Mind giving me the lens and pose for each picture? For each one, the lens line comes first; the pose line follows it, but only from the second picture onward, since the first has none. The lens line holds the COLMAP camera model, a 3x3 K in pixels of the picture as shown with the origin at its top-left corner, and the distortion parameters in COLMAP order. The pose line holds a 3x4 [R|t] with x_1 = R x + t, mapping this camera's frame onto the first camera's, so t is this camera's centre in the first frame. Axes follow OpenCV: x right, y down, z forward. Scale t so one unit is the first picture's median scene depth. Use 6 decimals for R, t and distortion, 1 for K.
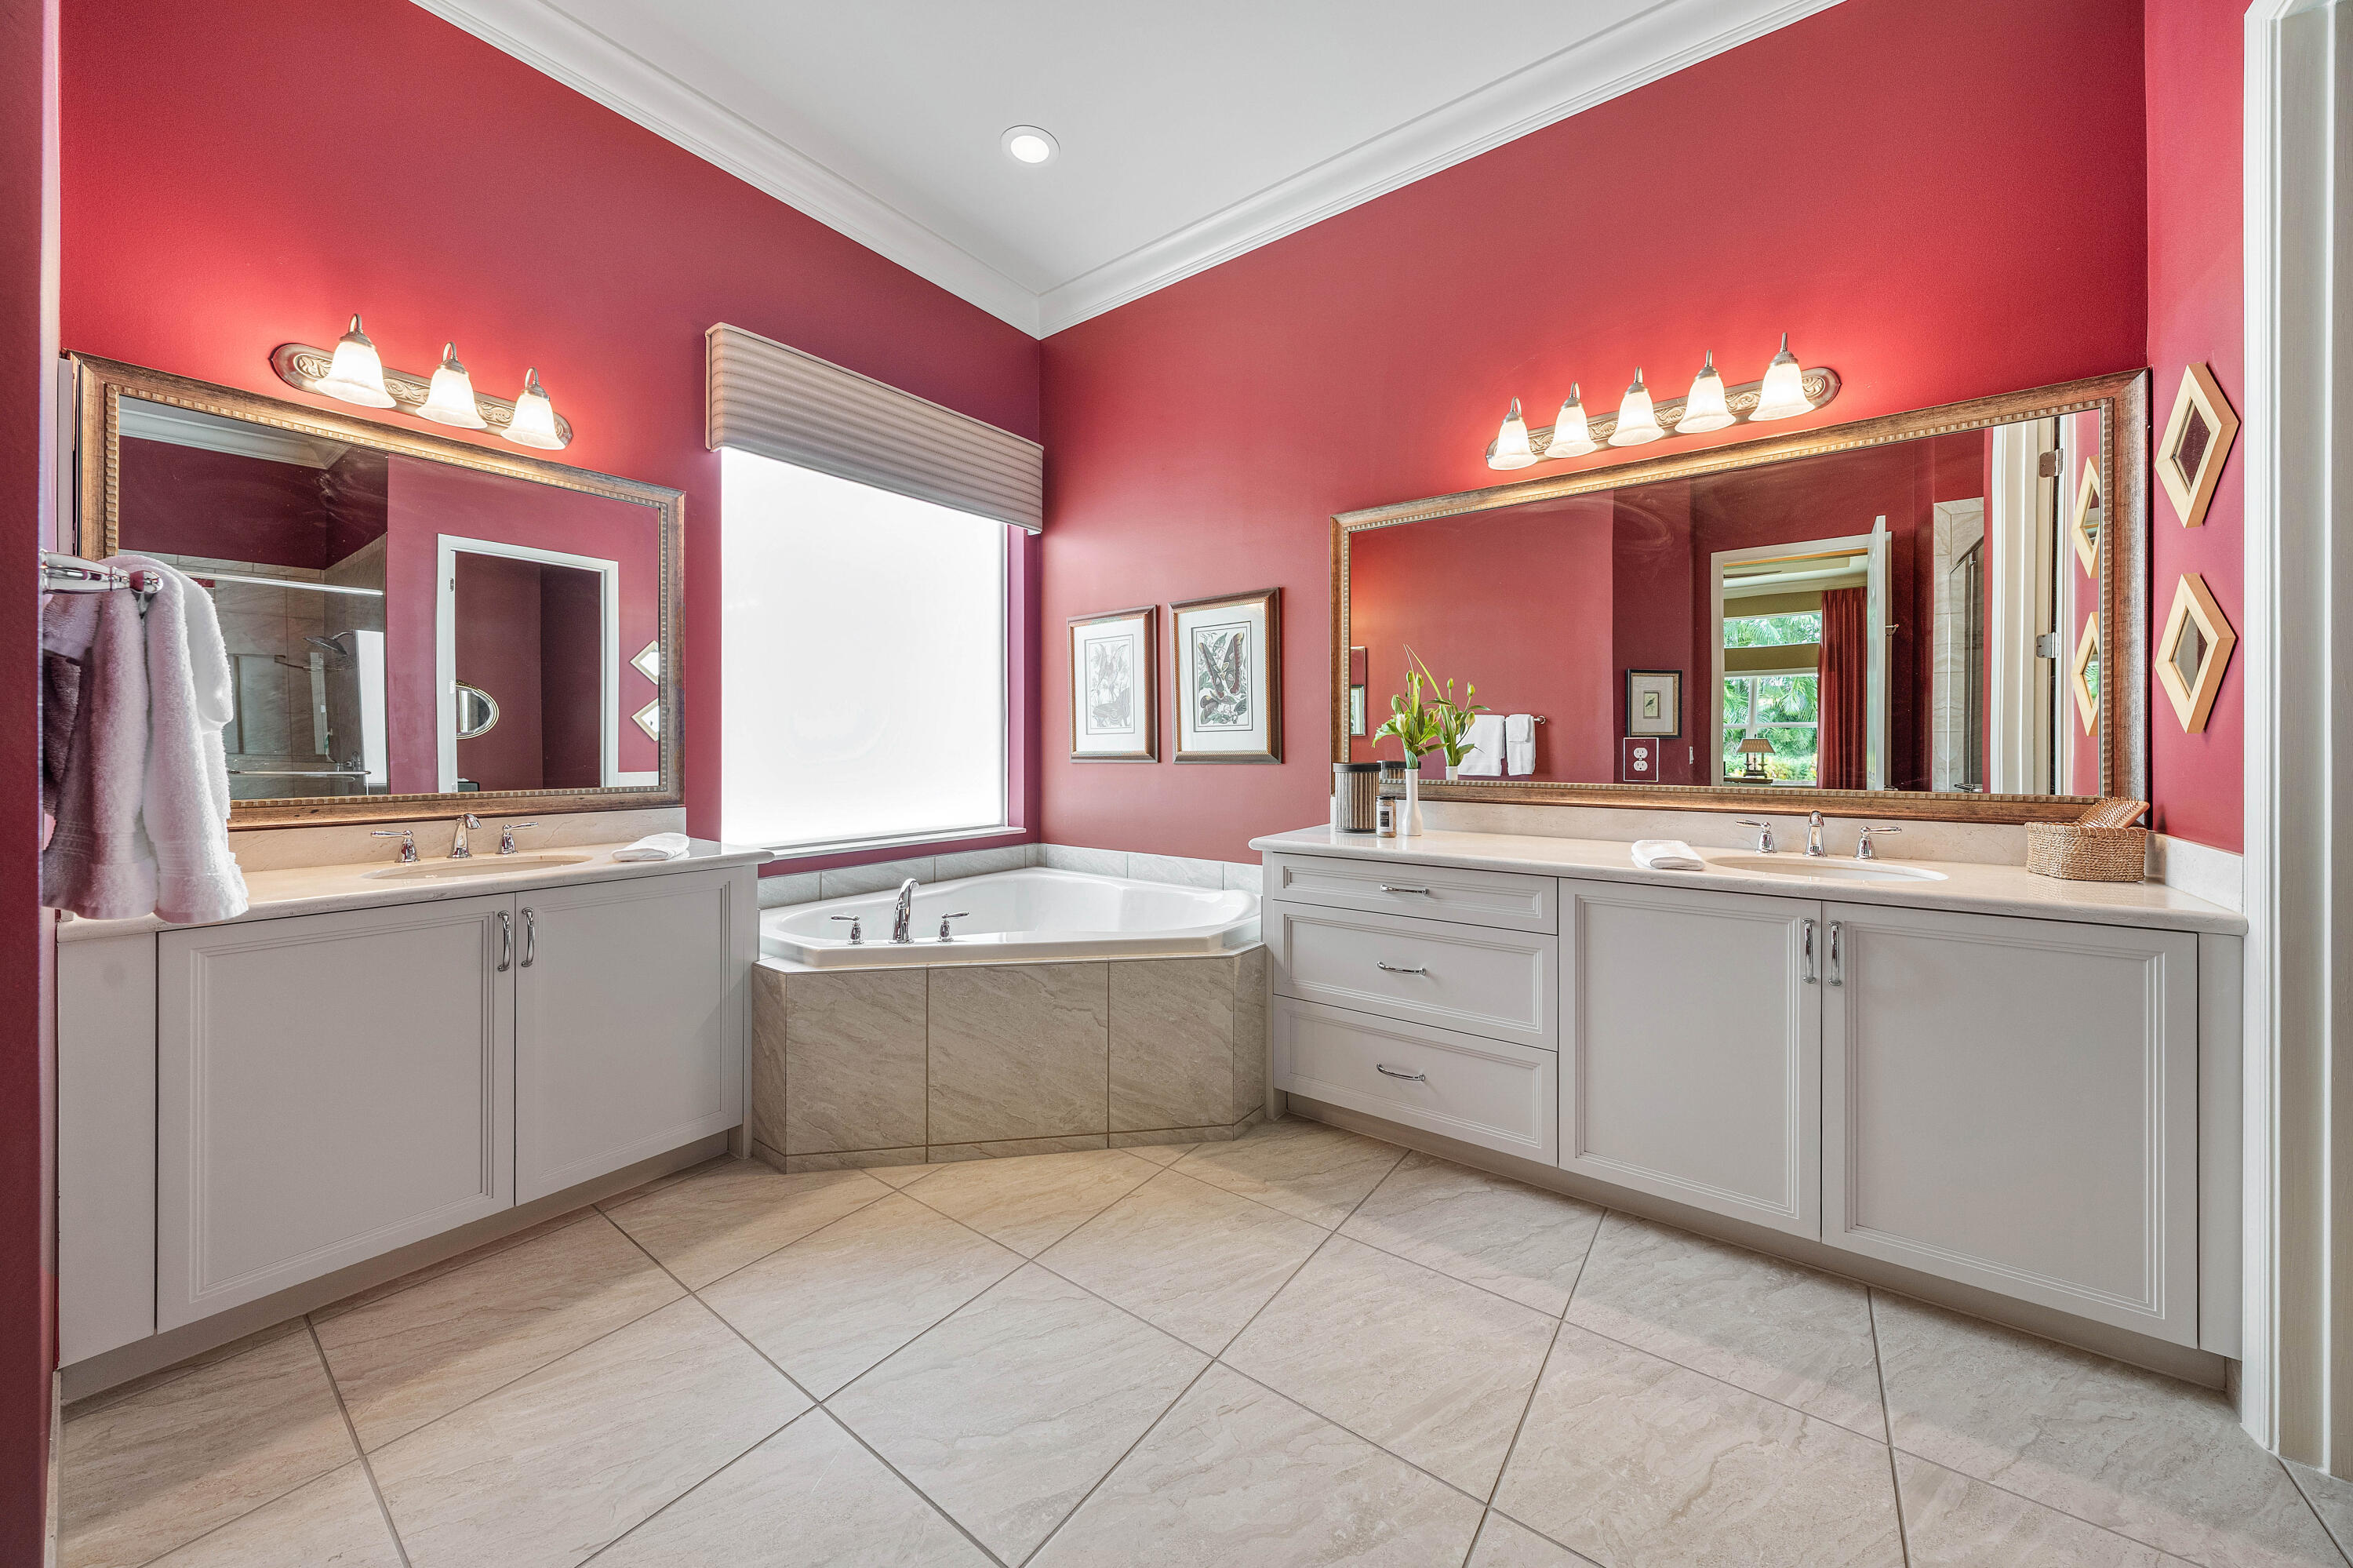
lens RADIAL K [[822.7, 0, 1205.6], [0, 822.7, 740.6], [0, 0, 1]] dist [-0.000343, -0.000006]
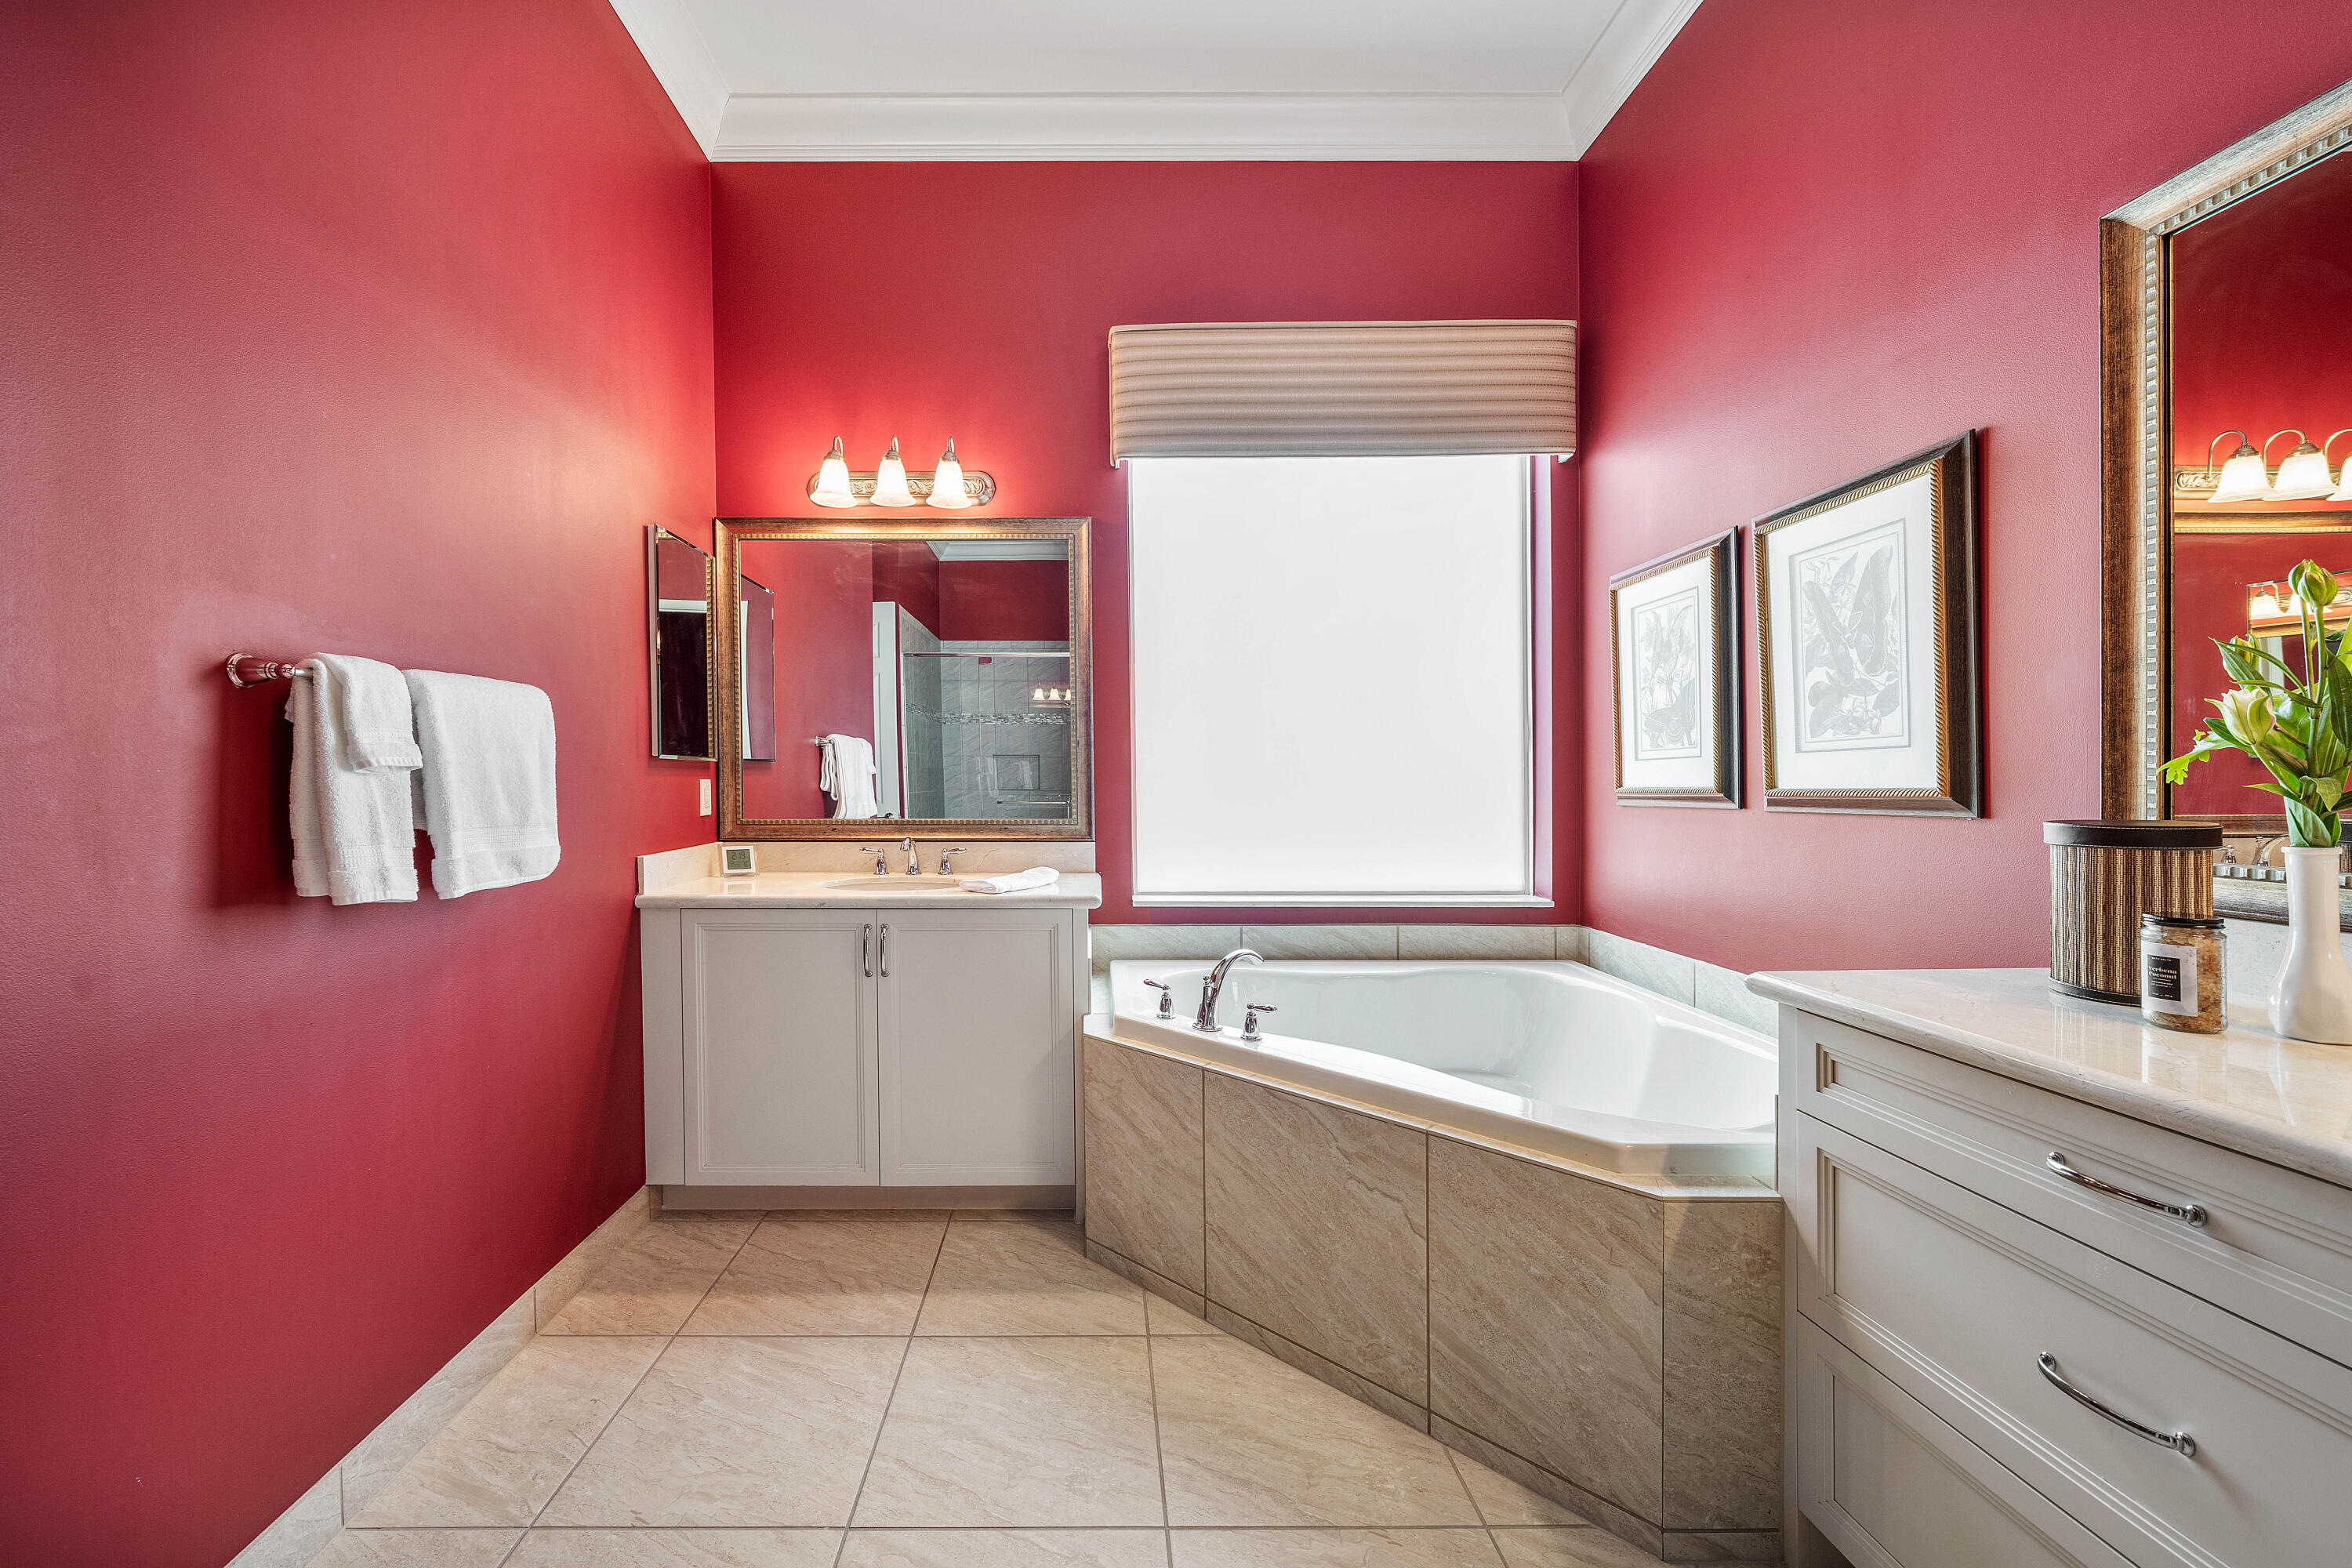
lens RADIAL K [[938.8, 0, 1090.3], [0, 938.8, 788.6], [0, 0, 1]] dist [-0.001413, -0.000917]
pose [[0.579021, 0.008407, -0.815270, 0.298039], [0.005977, 0.999876, 0.014556, 0.001553], [0.815291, -0.013301, 0.578899, 0.390497]]
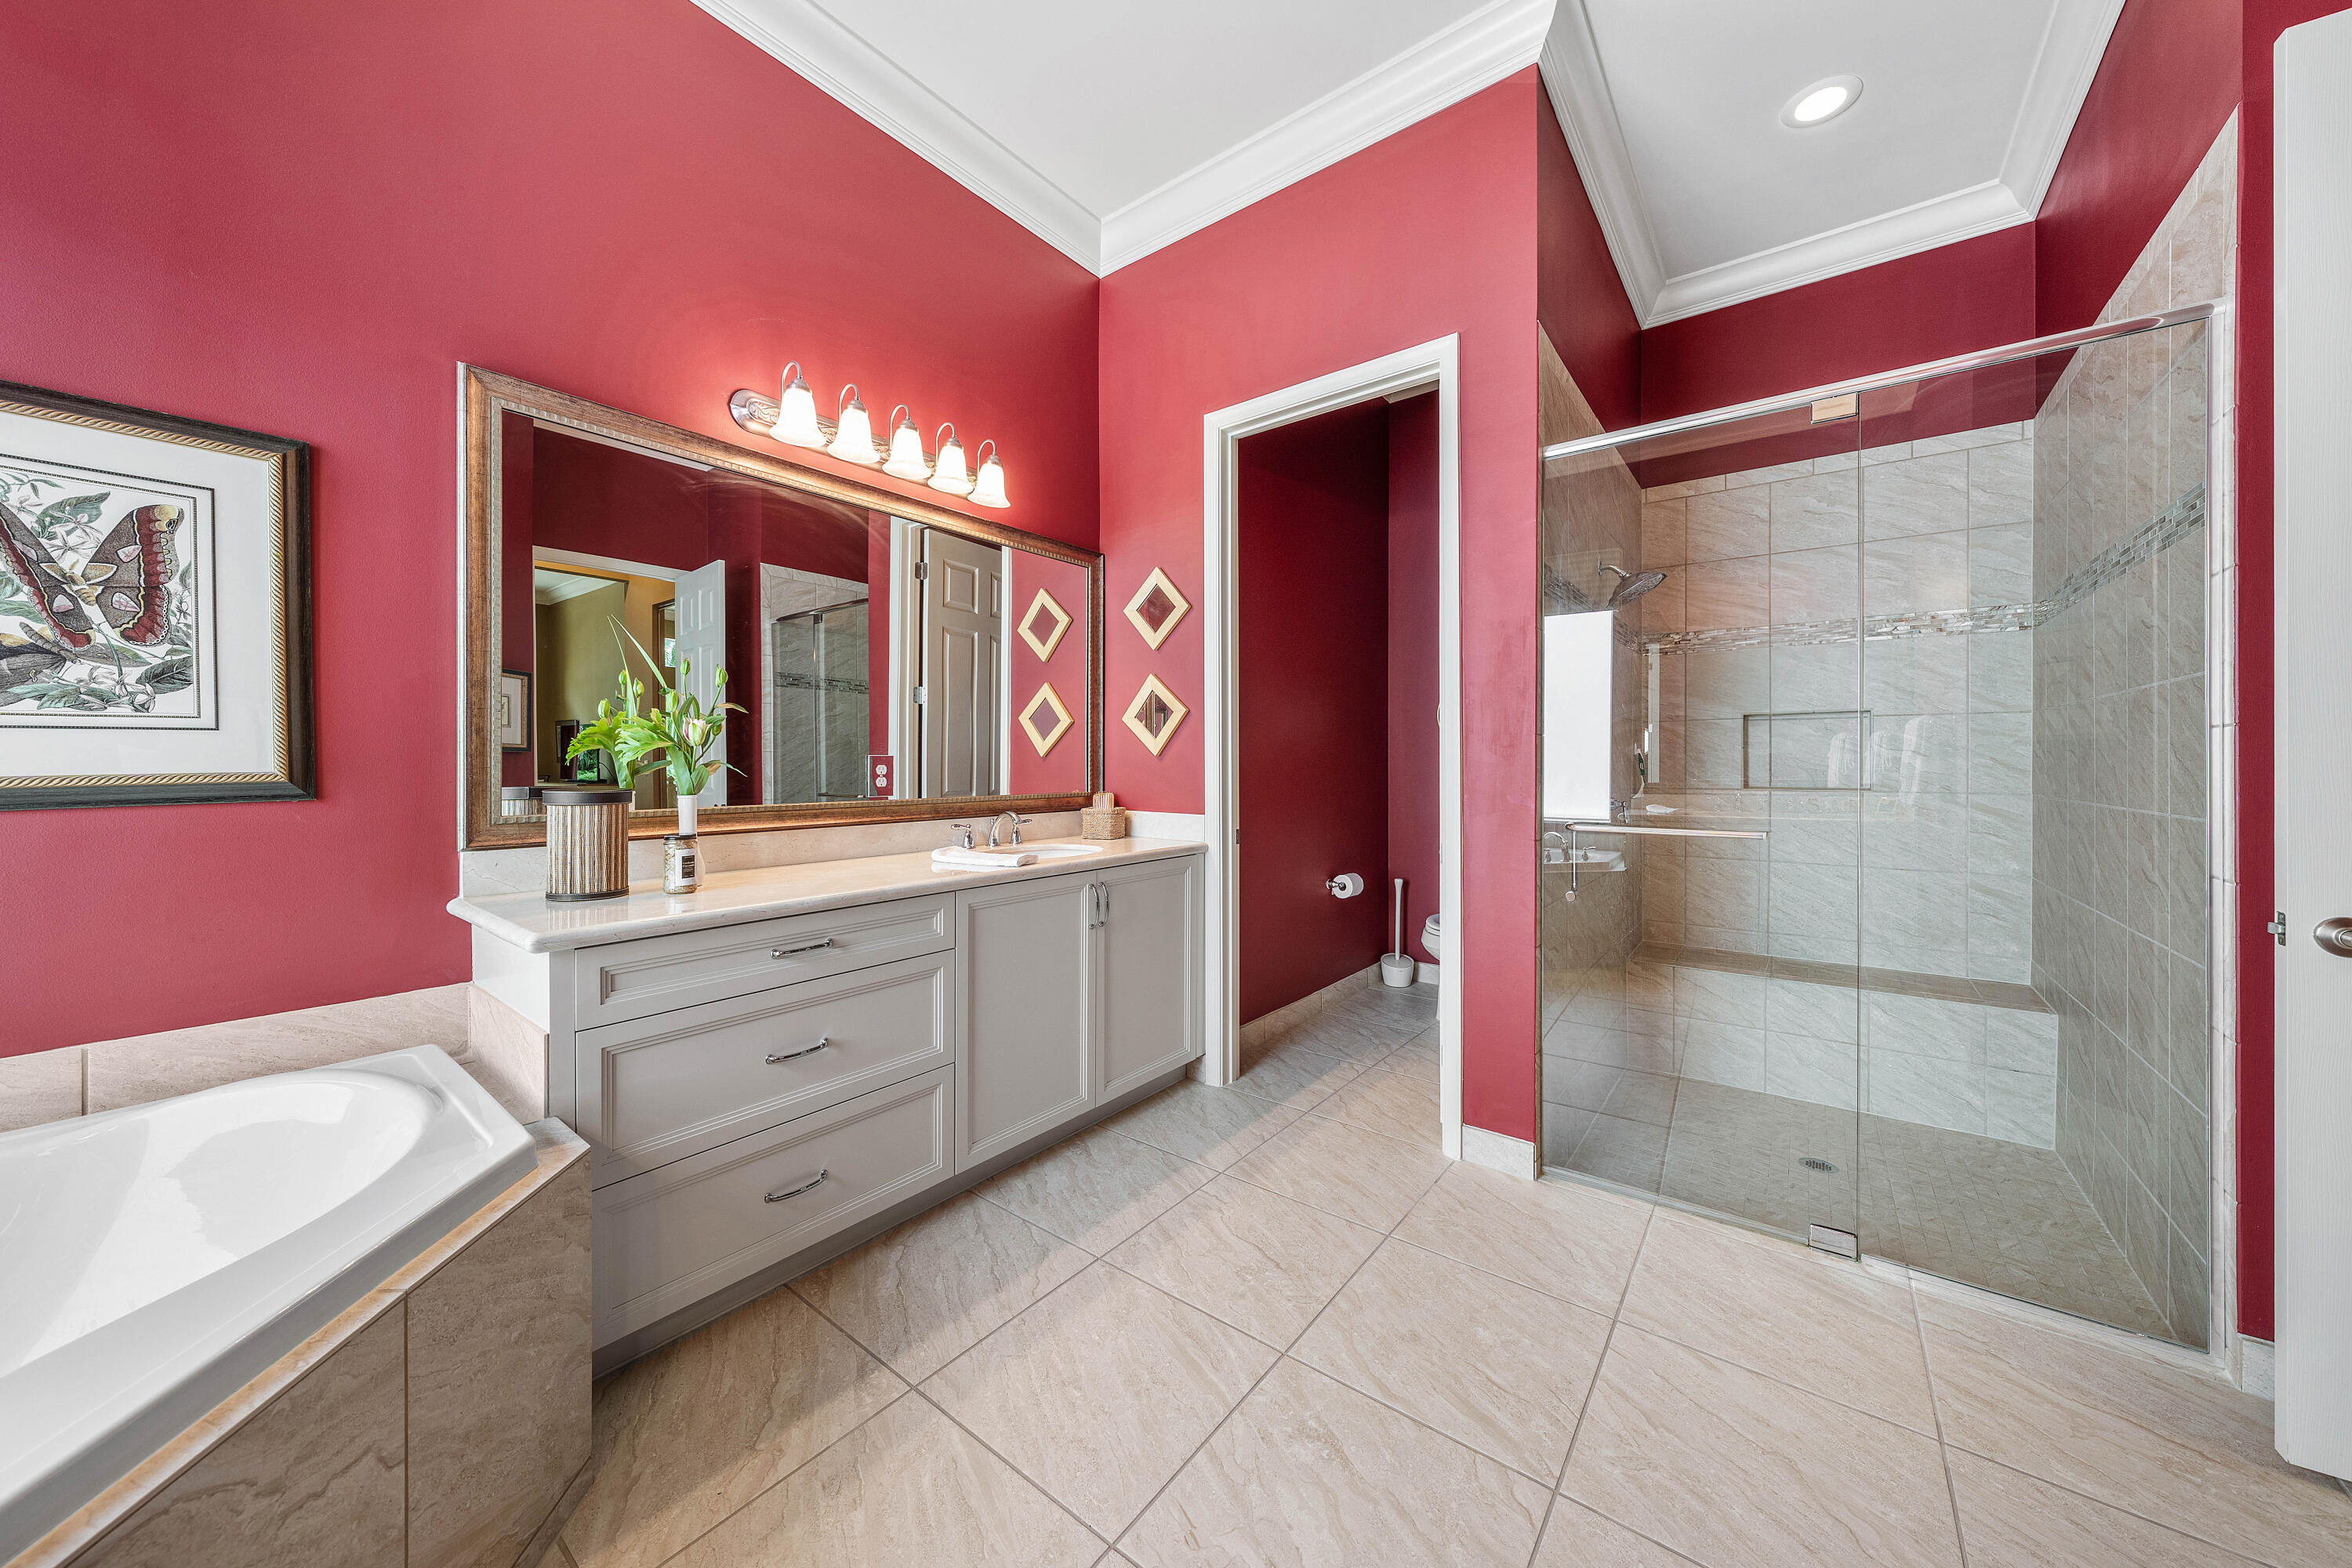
lens RADIAL K [[822.3, 0, 1165.5], [0, 822.3, 767.1], [0, 0, 1]] dist [-0.000343, -0.000006]
pose [[0.039742, -0.002587, 0.999207, -0.498822], [-0.001184, 0.999996, 0.002636, 0.008314], [-0.999209, -0.001288, 0.039739, 0.602927]]
